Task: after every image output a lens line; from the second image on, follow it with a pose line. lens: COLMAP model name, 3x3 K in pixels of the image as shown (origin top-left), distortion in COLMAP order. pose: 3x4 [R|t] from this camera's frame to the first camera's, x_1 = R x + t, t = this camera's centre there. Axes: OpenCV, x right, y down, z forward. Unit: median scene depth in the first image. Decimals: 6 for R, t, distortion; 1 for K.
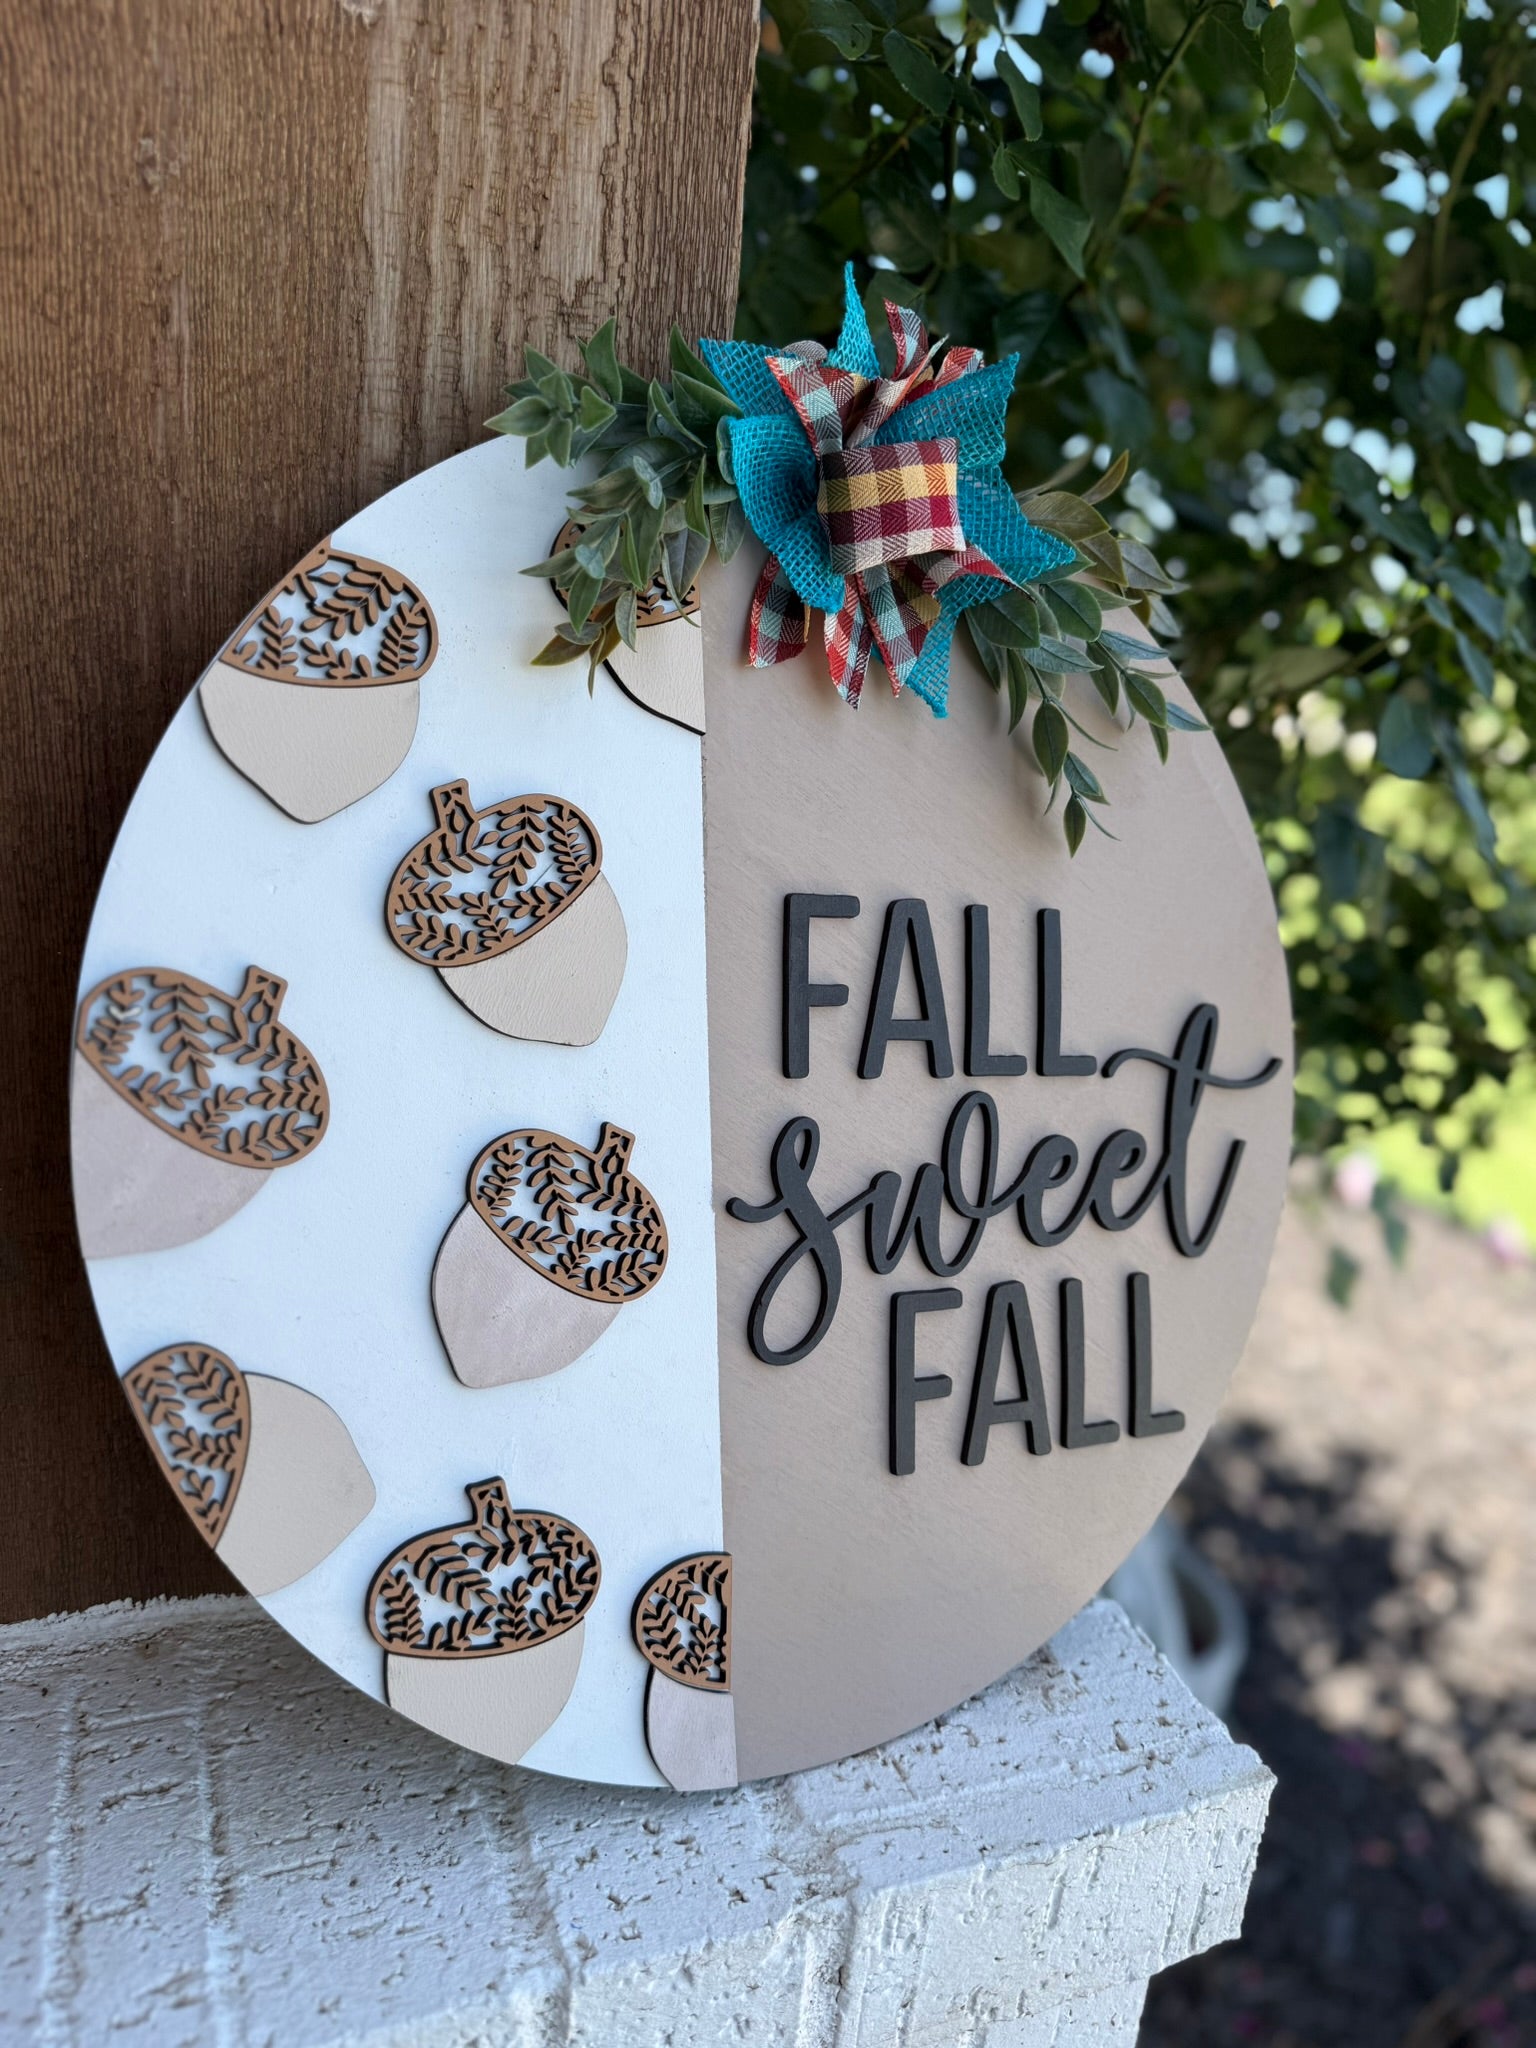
lens RADIAL K [[1496.7, 0, 764.4], [0, 1496.7, 1028.4], [0, 0, 1]] dist [-0.015771, -0.009657]
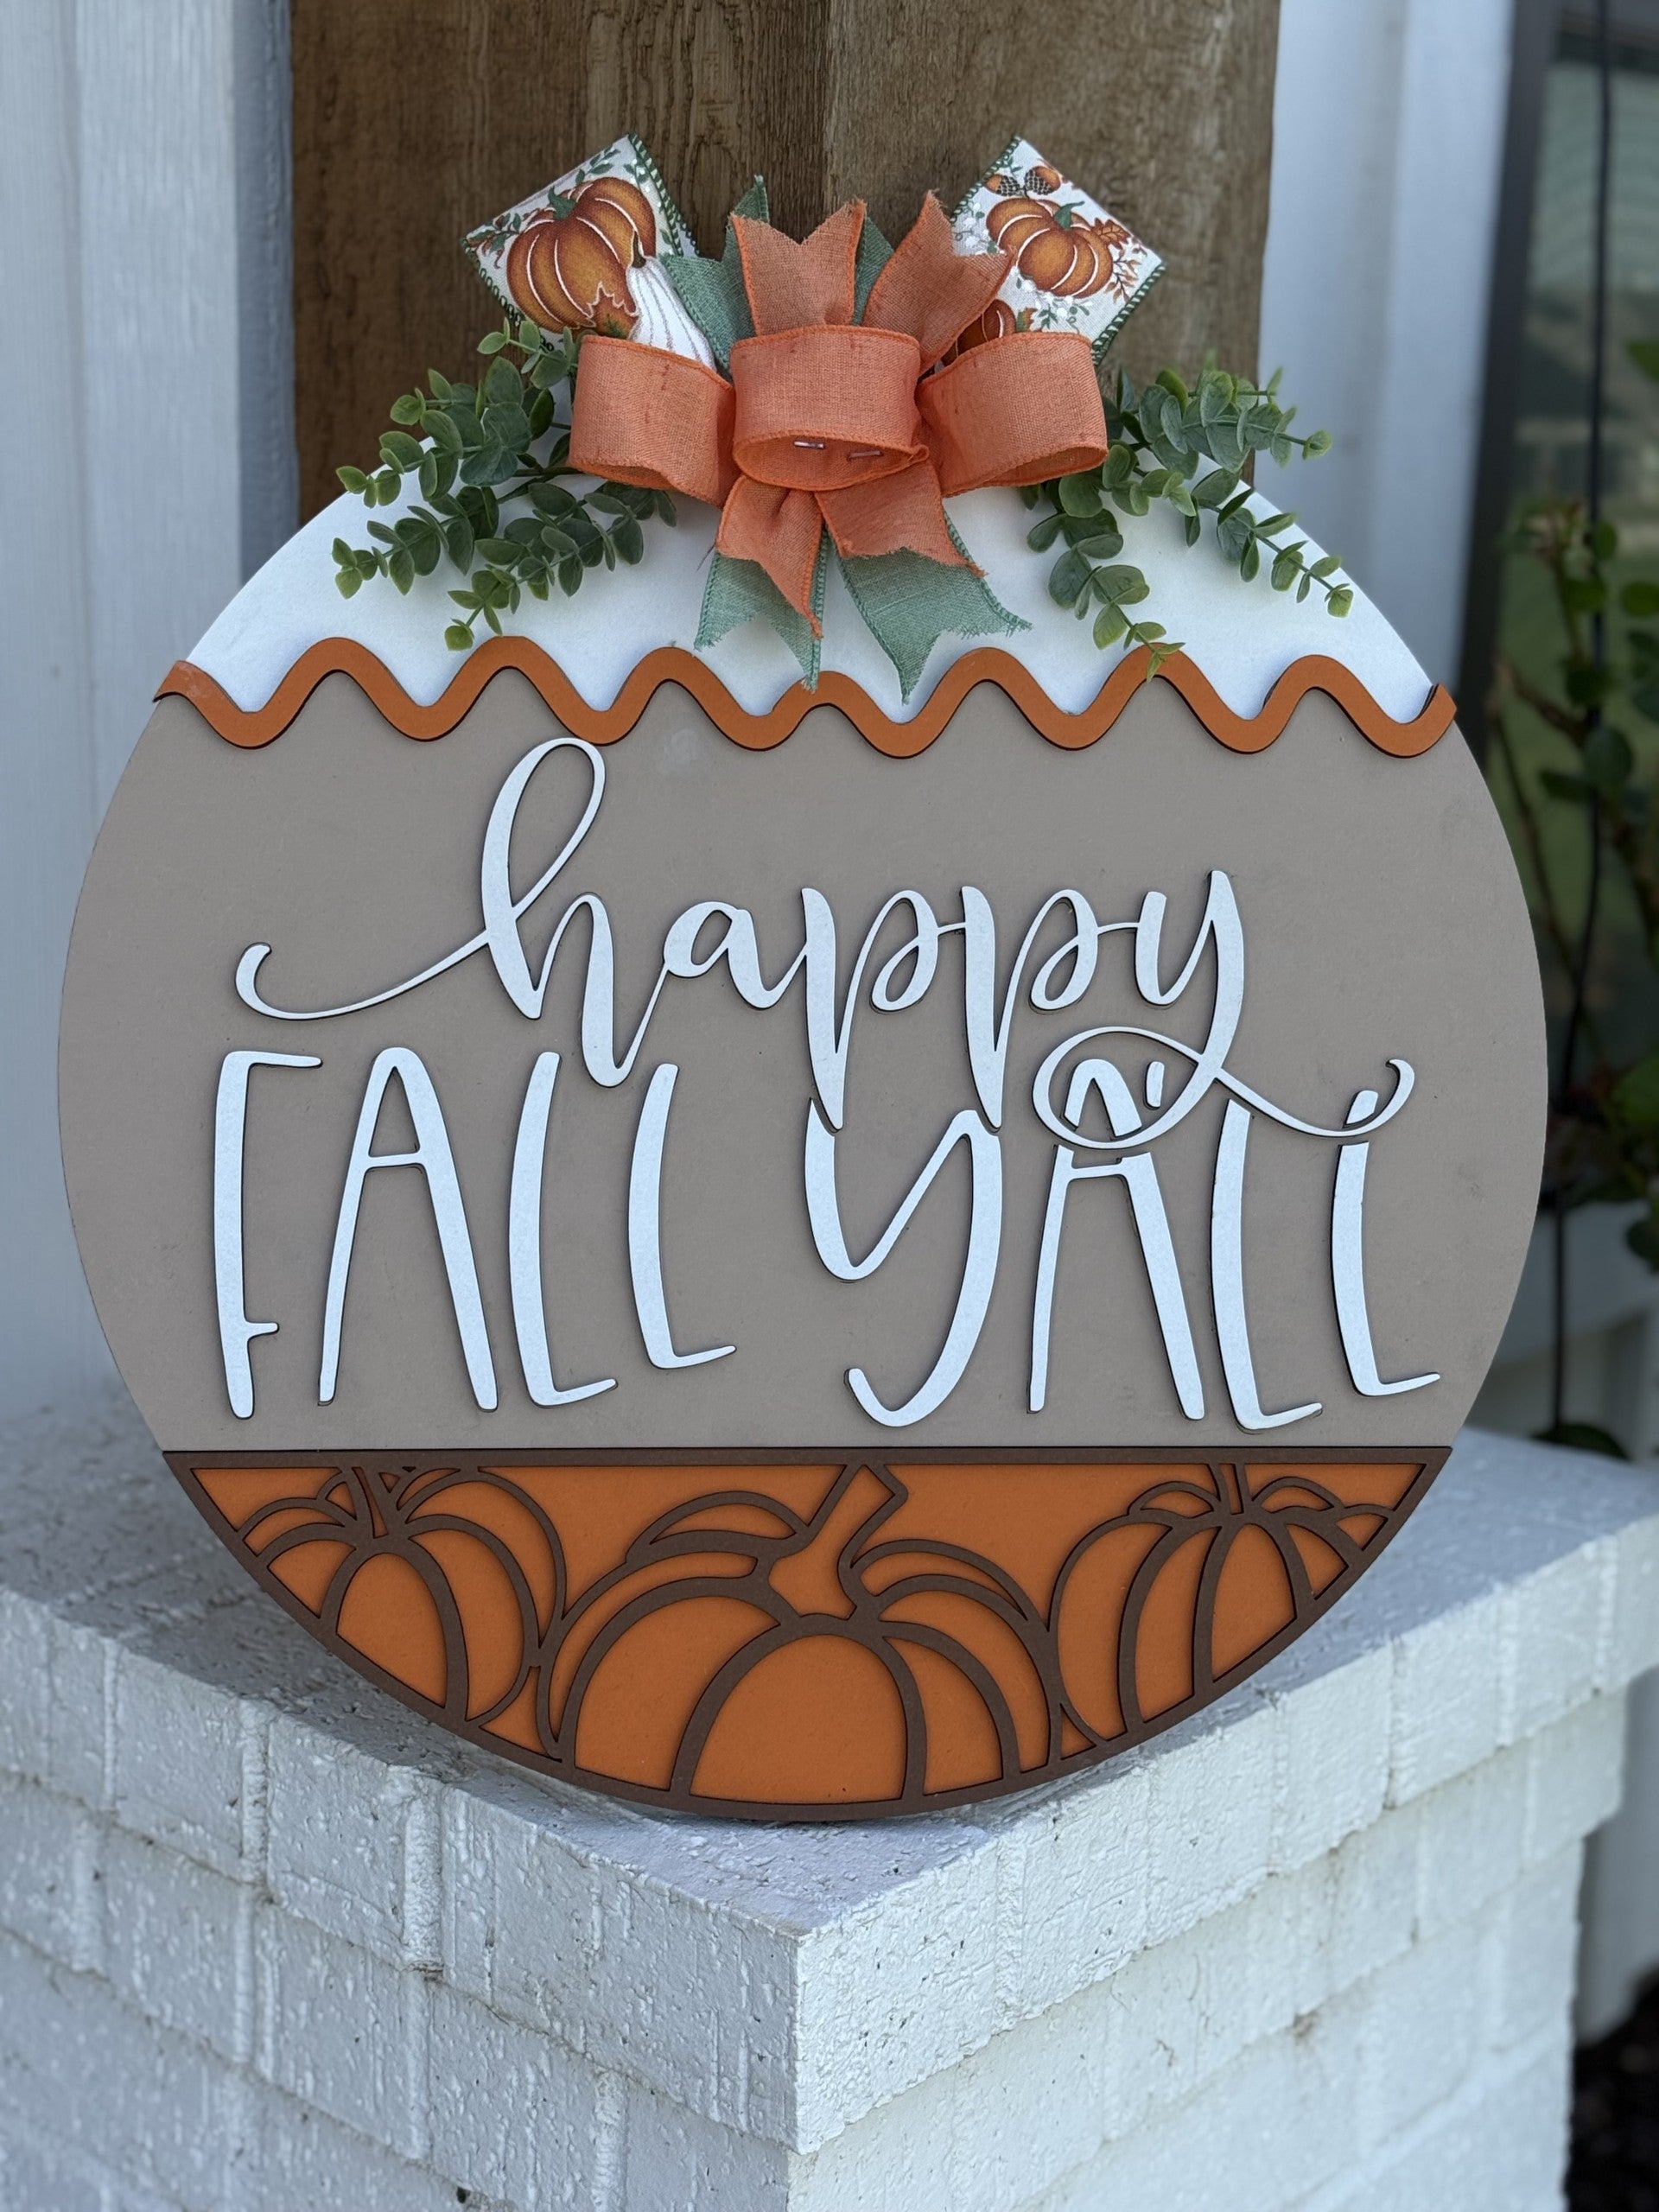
lens RADIAL K [[3388.5, 0, 783.7], [0, 3388.5, 1113.7], [0, 0, 1]] dist [0.102266, 0.000000]
pose [[0.445134, 0.130264, -0.885938, 2.367800], [-0.240281, 0.970455, 0.021963, -0.025366], [0.862624, 0.203097, 0.463282, -0.073707]]
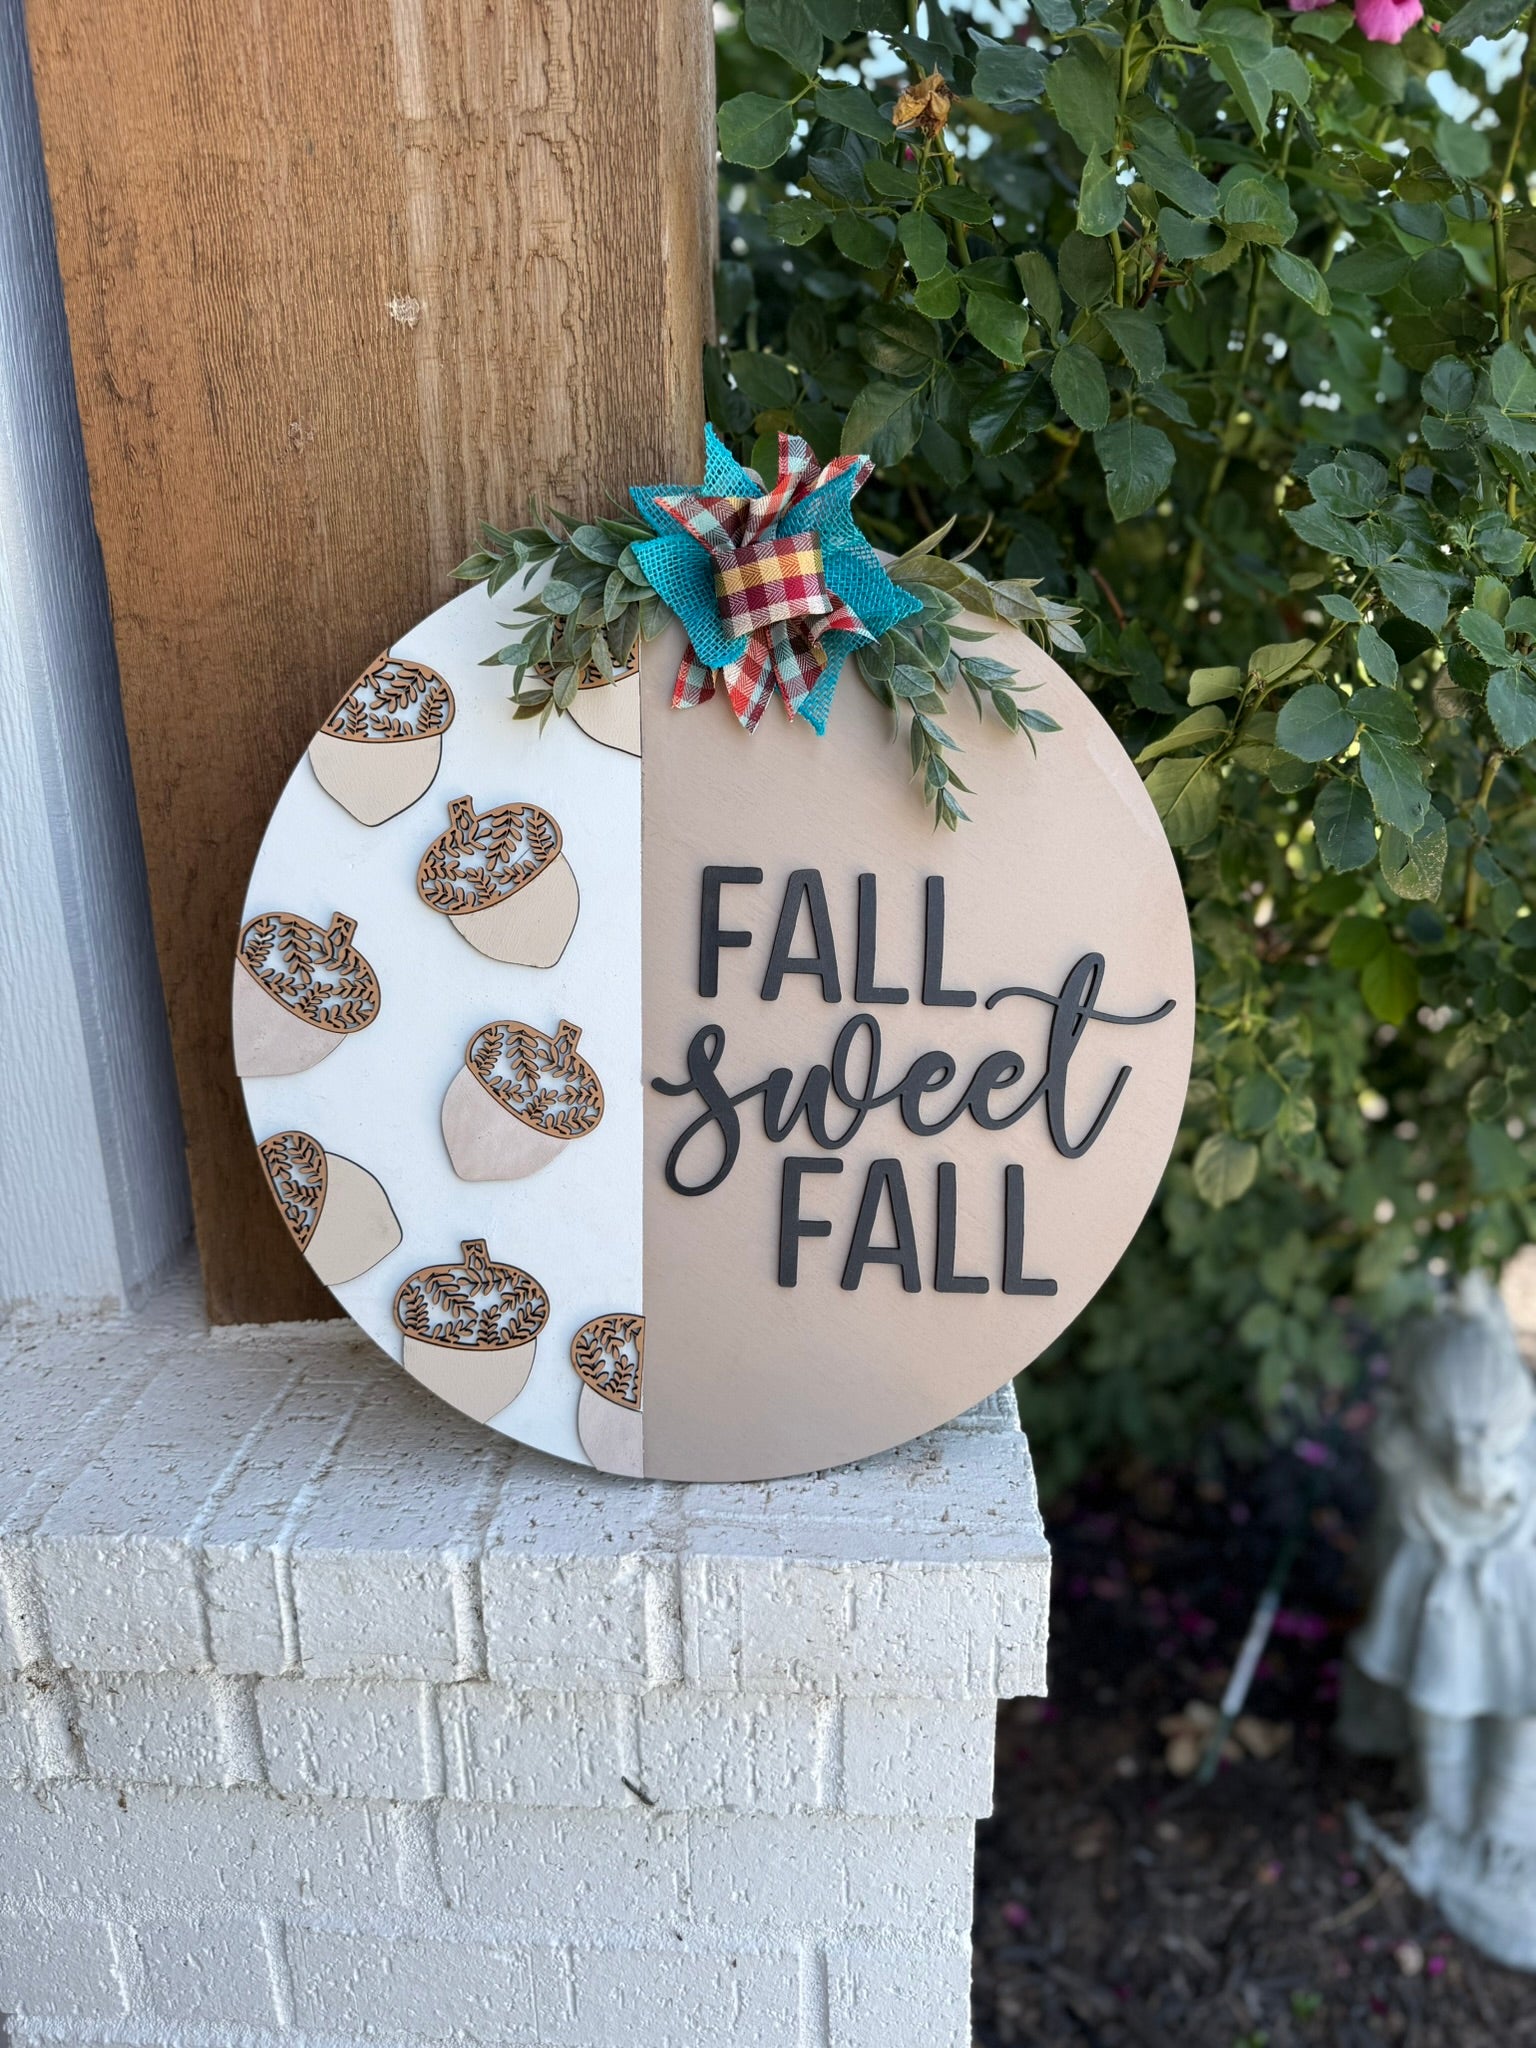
lens RADIAL K [[1496.7, 0, 770.9], [0, 1496.7, 1041.2], [0, 0, 1]] dist [-0.015771, -0.009657]
pose [[0.901137, 0.035816, -0.432053, 0.746859], [-0.030247, 0.999347, 0.019757, 0.050498], [0.432478, -0.004735, 0.901632, -0.271947]]
